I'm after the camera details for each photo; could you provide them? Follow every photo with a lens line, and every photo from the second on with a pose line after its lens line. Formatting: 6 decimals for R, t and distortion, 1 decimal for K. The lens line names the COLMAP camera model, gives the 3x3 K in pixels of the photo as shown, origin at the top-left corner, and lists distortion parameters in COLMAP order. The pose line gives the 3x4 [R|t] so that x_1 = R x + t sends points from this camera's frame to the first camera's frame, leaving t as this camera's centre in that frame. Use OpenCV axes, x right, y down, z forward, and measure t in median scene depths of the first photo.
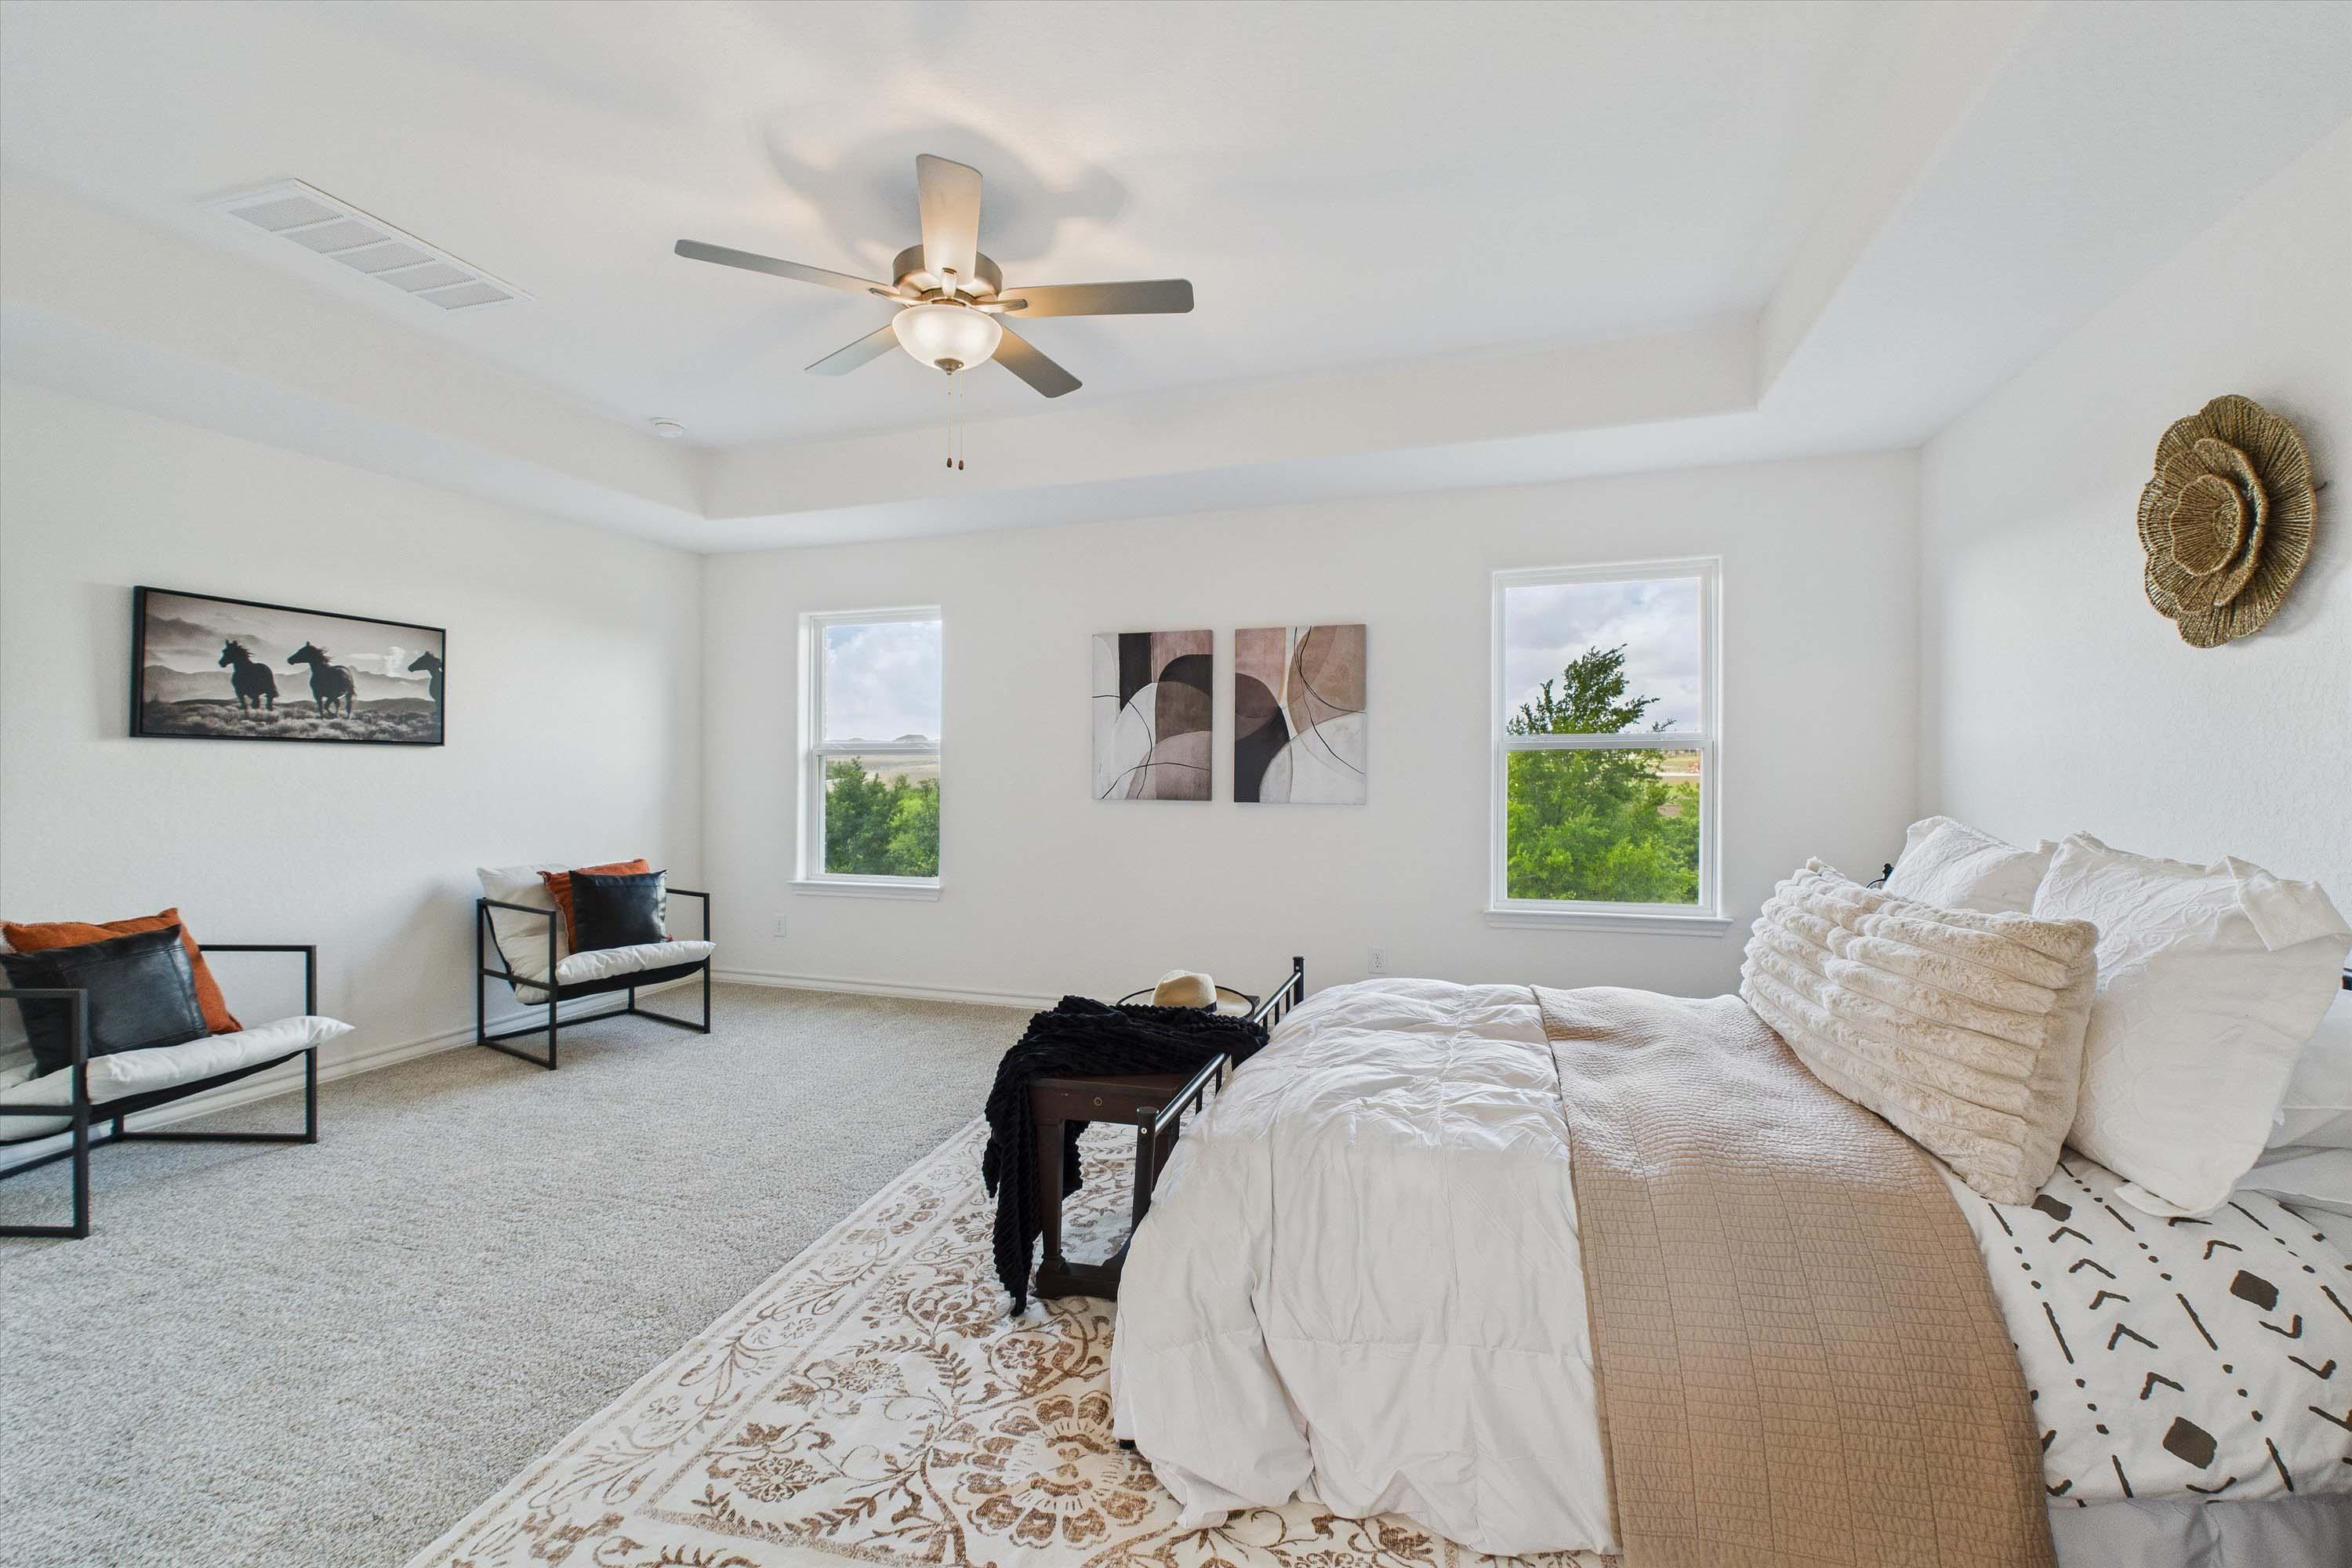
lens RADIAL K [[989.7, 0, 1172.9], [0, 989.7, 752.9], [0, 0, 1]] dist [0.000421, -0.000095]
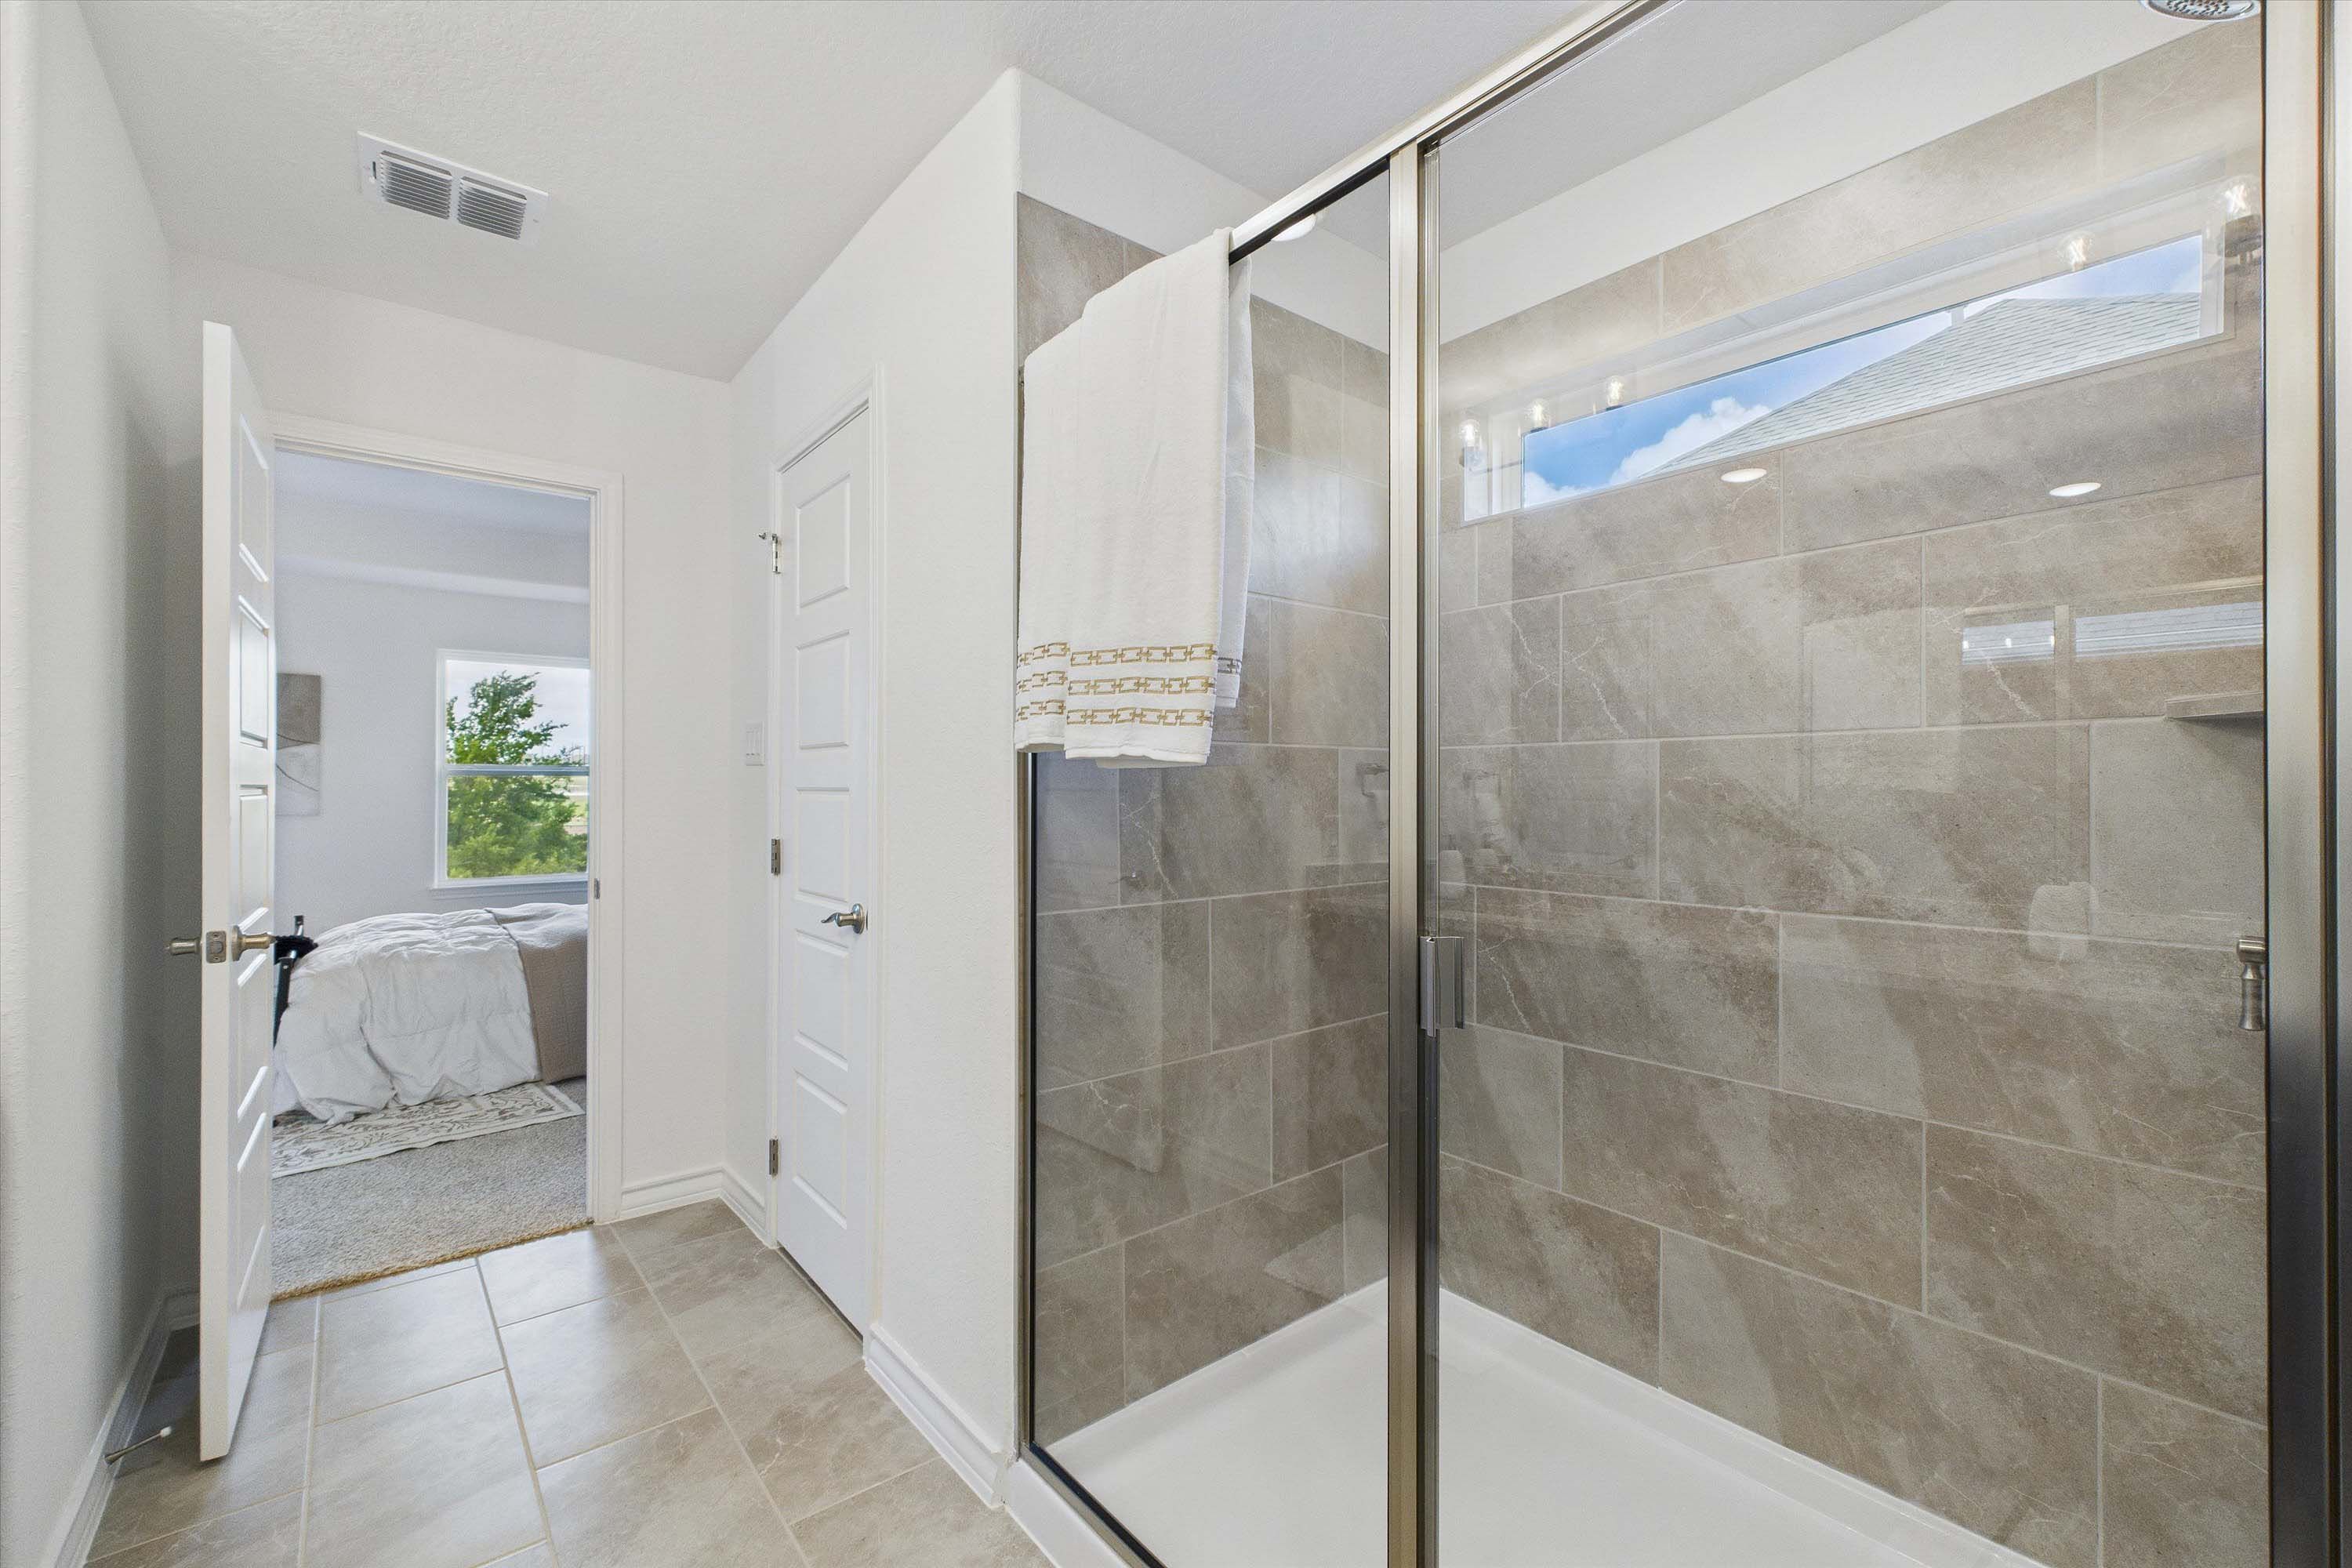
lens RADIAL K [[989.7, 0, 1177.8], [0, 989.7, 789.1], [0, 0, 1]] dist [0.000421, -0.000095]
pose [[0.533182, 0.009552, 0.845946, -0.291284], [-0.023441, 0.999719, 0.003486, -0.012124], [-0.845675, -0.021688, 0.533257, -0.606364]]
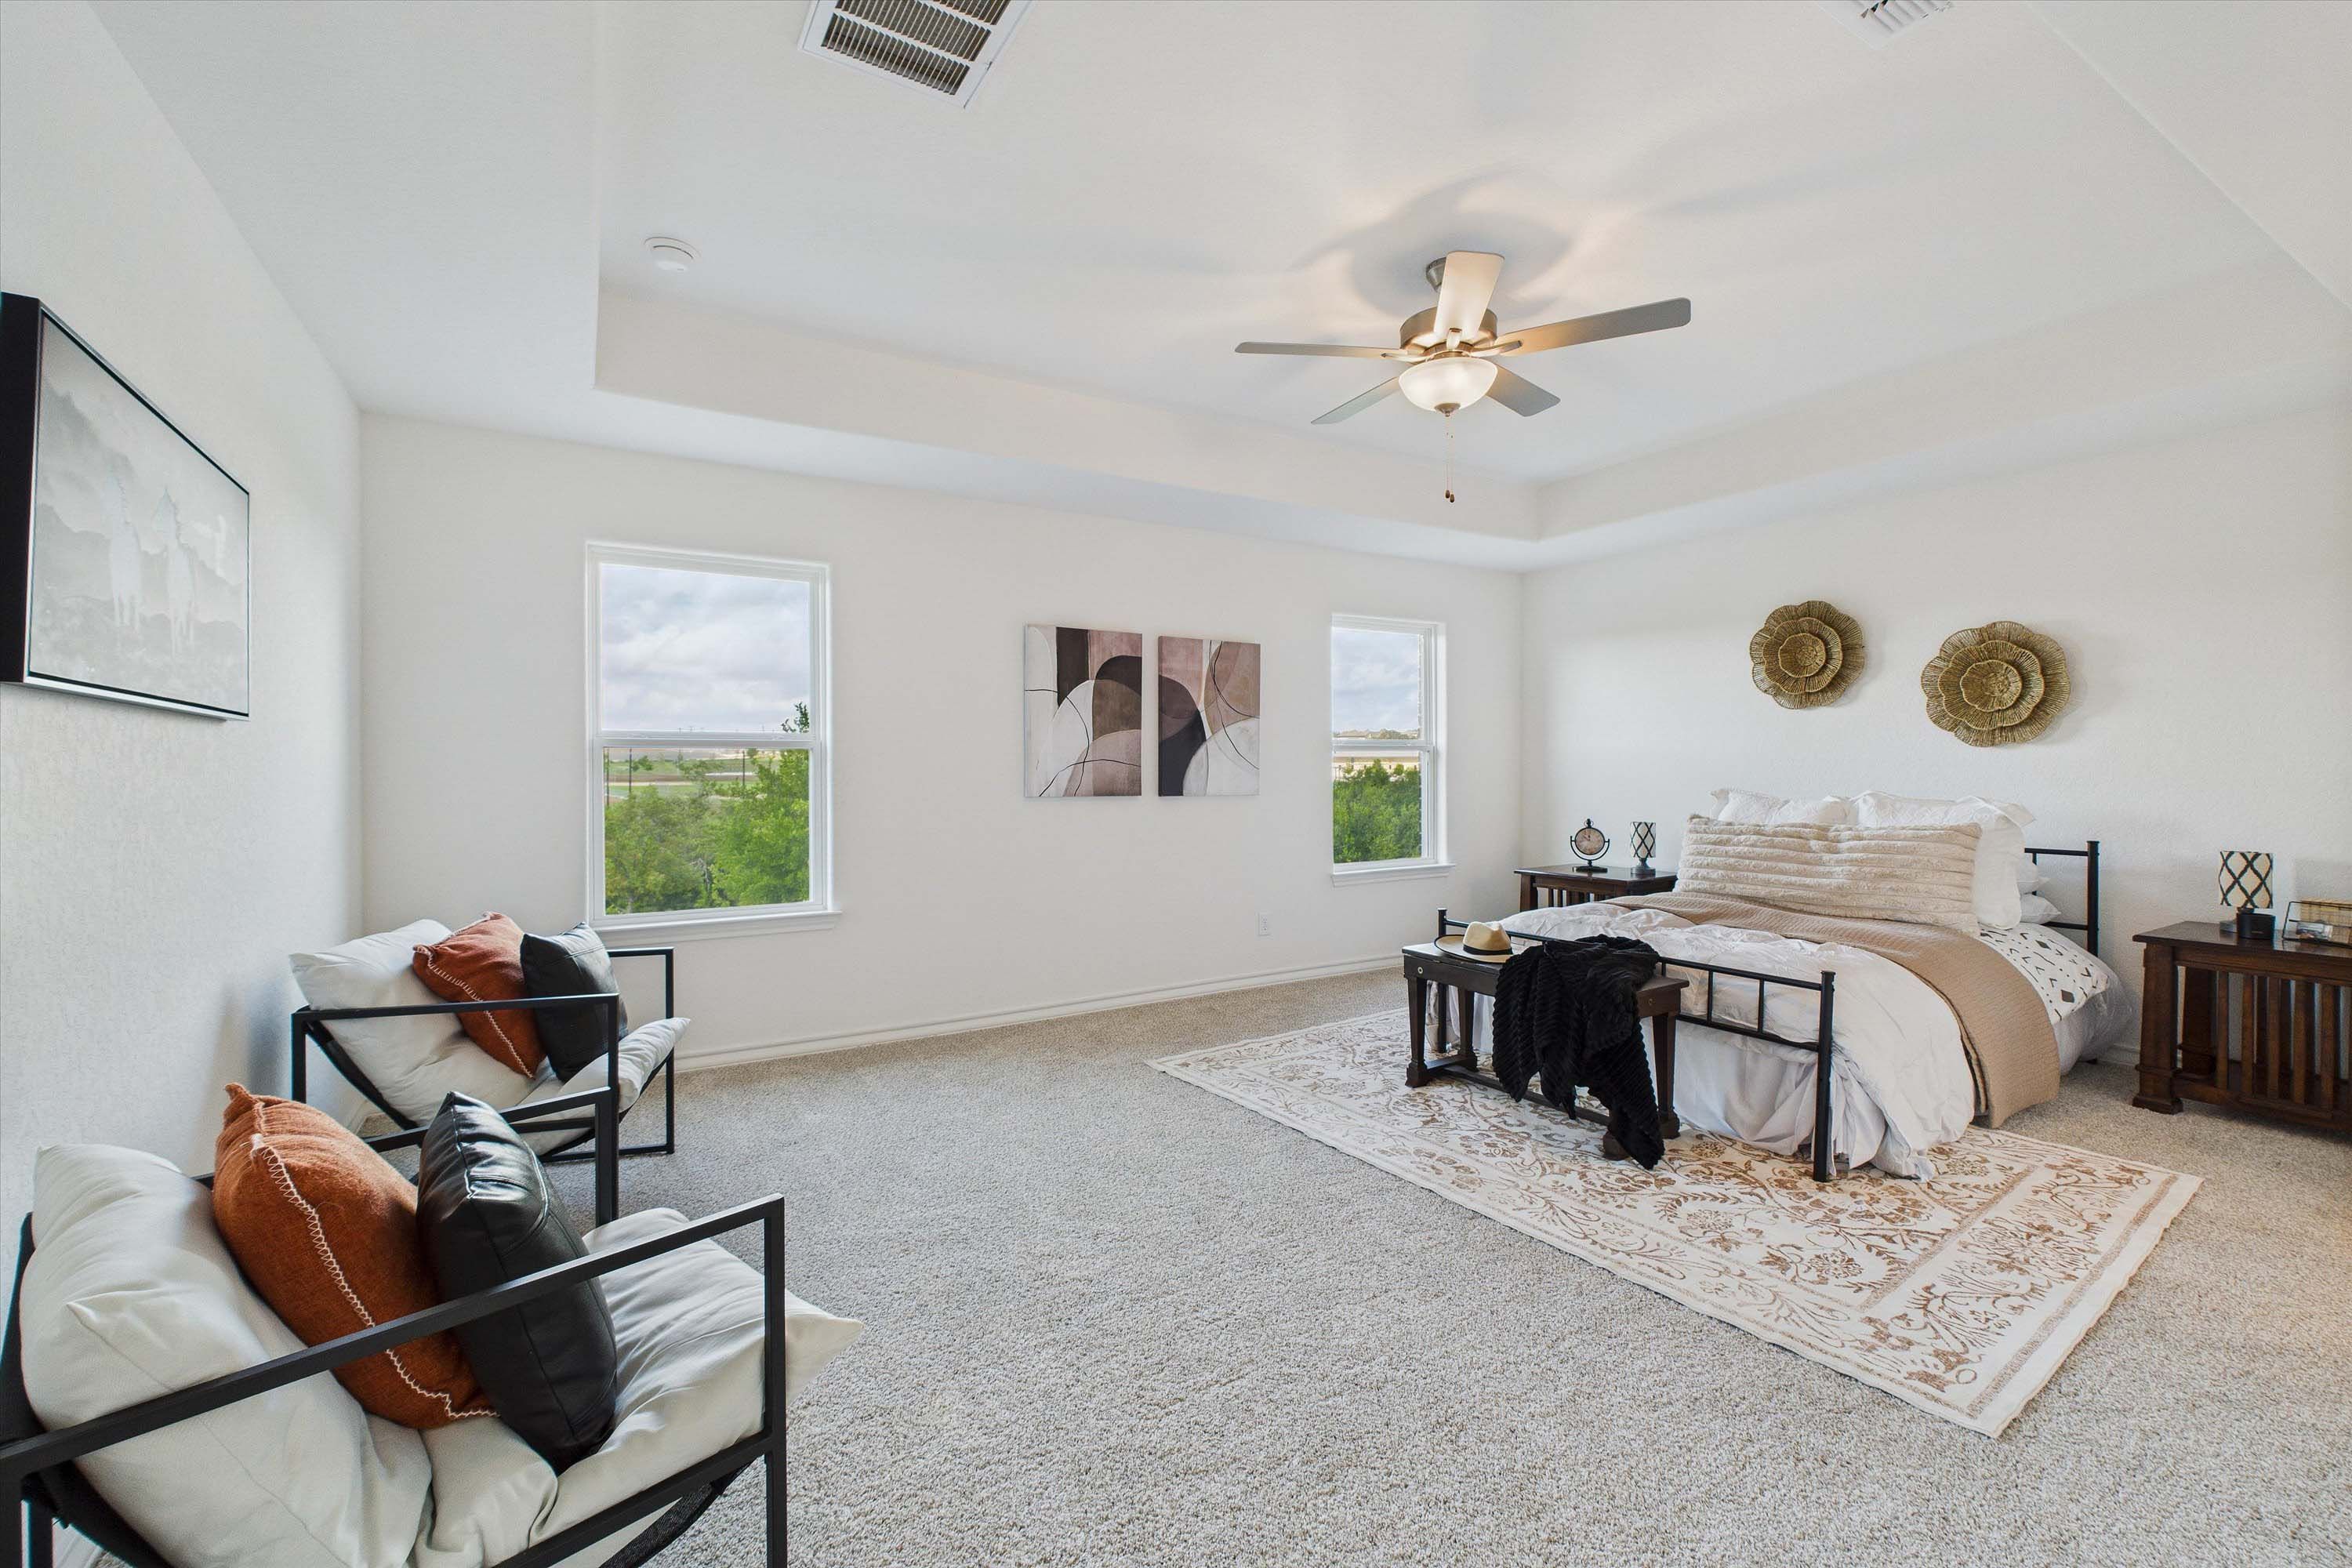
lens RADIAL K [[989.7, 0, 1177.1], [0, 989.7, 760.2], [0, 0, 1]] dist [0.000421, -0.000095]
pose [[0.652675, 0.002448, 0.757634, -0.753522], [-0.011168, 0.999917, 0.006390, 0.003489], [-0.757556, -0.012632, 0.652648, 0.286797]]
